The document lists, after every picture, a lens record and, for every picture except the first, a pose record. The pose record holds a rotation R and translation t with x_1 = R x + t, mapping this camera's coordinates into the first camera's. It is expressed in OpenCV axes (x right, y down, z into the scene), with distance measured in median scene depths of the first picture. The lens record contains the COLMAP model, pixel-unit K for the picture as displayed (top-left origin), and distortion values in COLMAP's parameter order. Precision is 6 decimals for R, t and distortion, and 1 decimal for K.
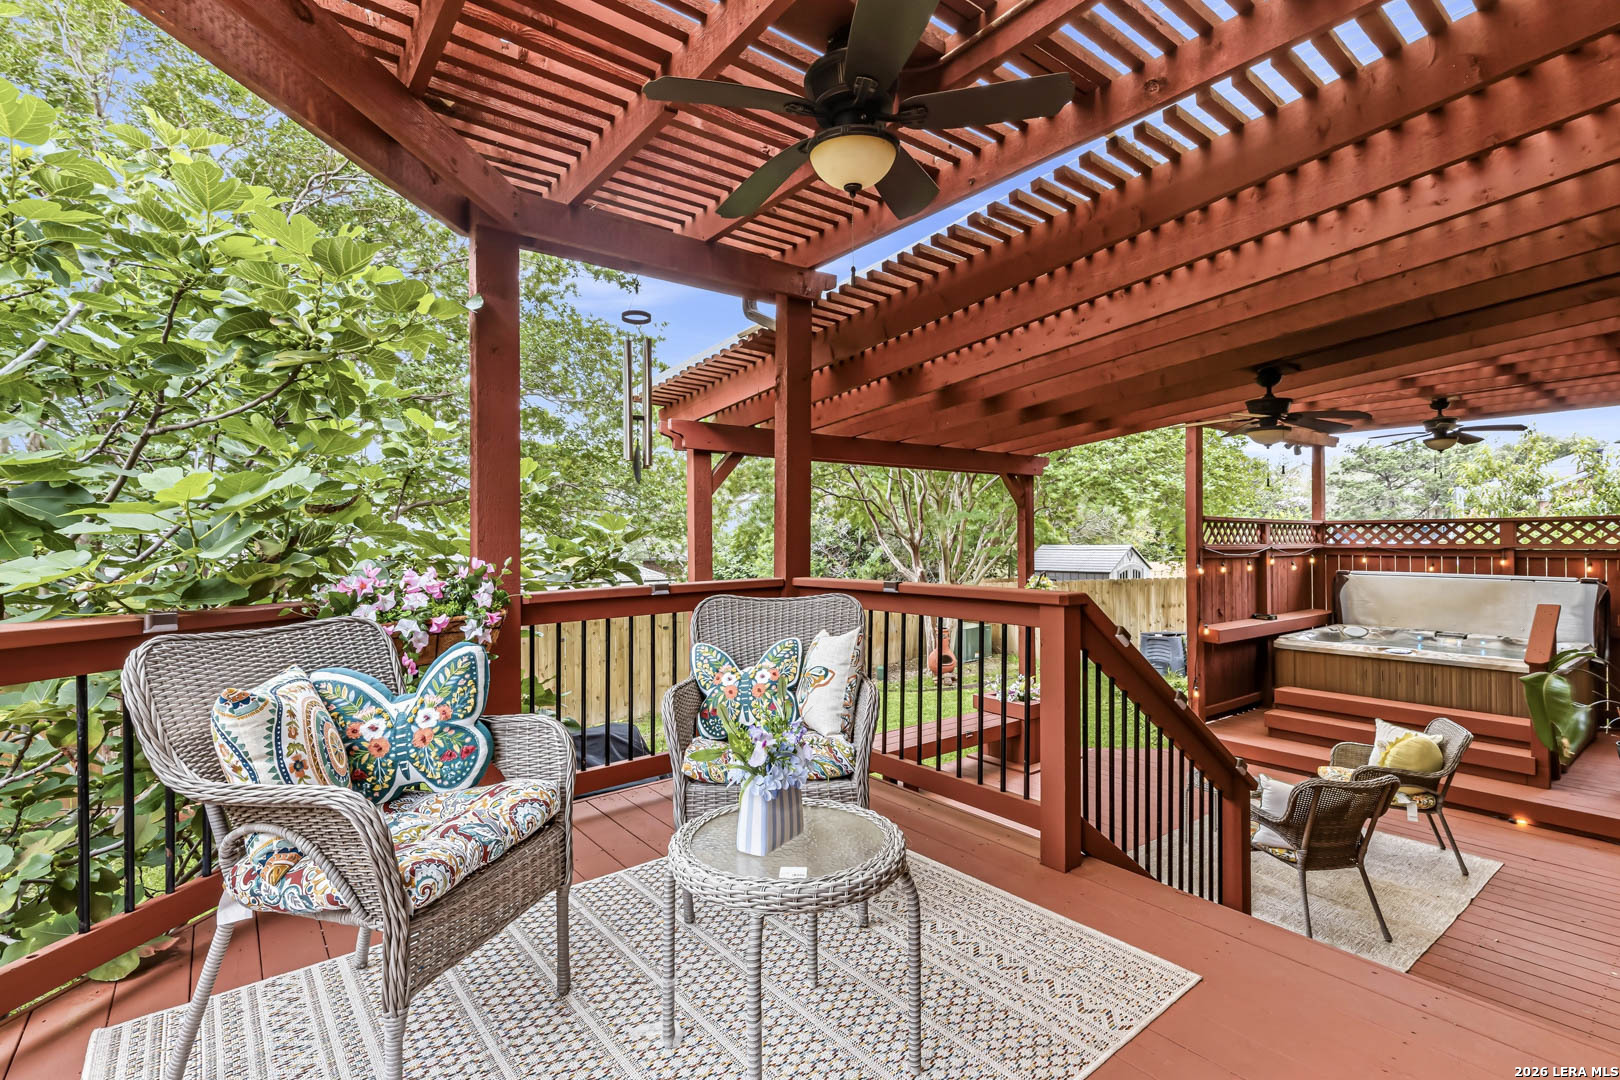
lens RADIAL K [[754.0, 0, 809.1], [0, 754.0, 537.0], [0, 0, 1]] dist [0.004246, -0.000521]
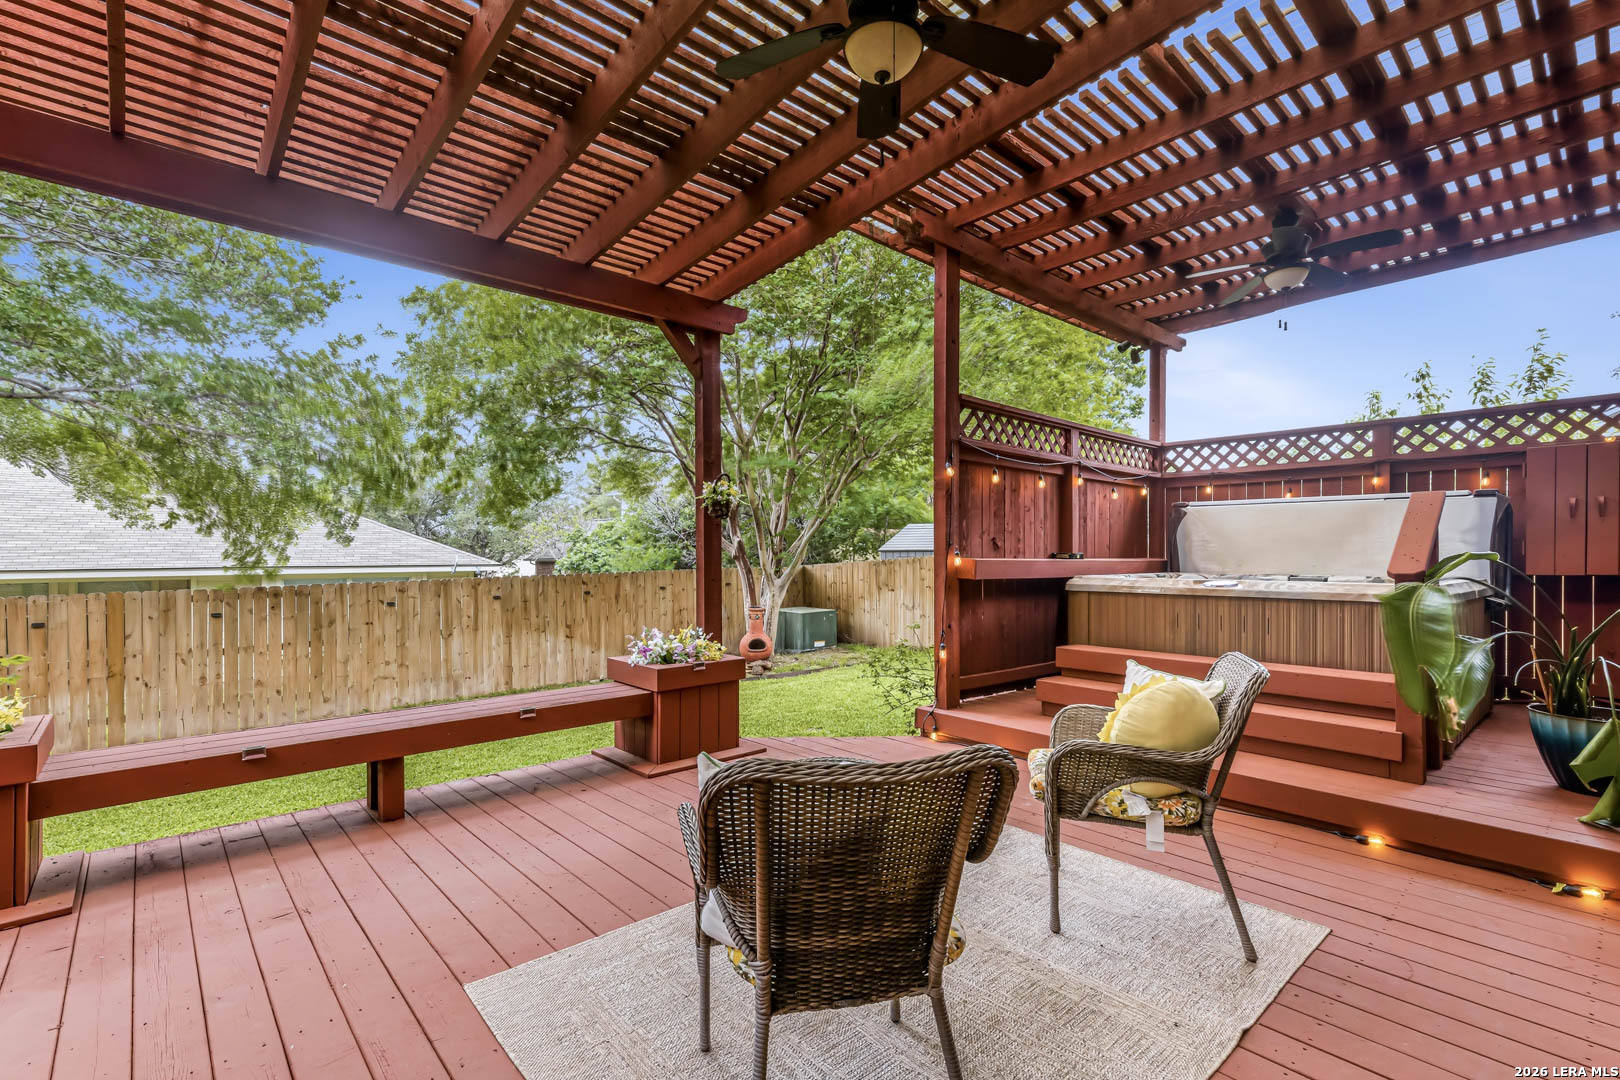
lens RADIAL K [[754.0, 0, 810.5], [0, 754.0, 555.7], [0, 0, 1]] dist [0.004246, -0.000521]
pose [[0.996983, 0.006767, 0.077330, 0.333468], [-0.007201, 0.999960, 0.005340, 0.114081], [-0.077291, -0.005881, 0.996991, 0.329892]]
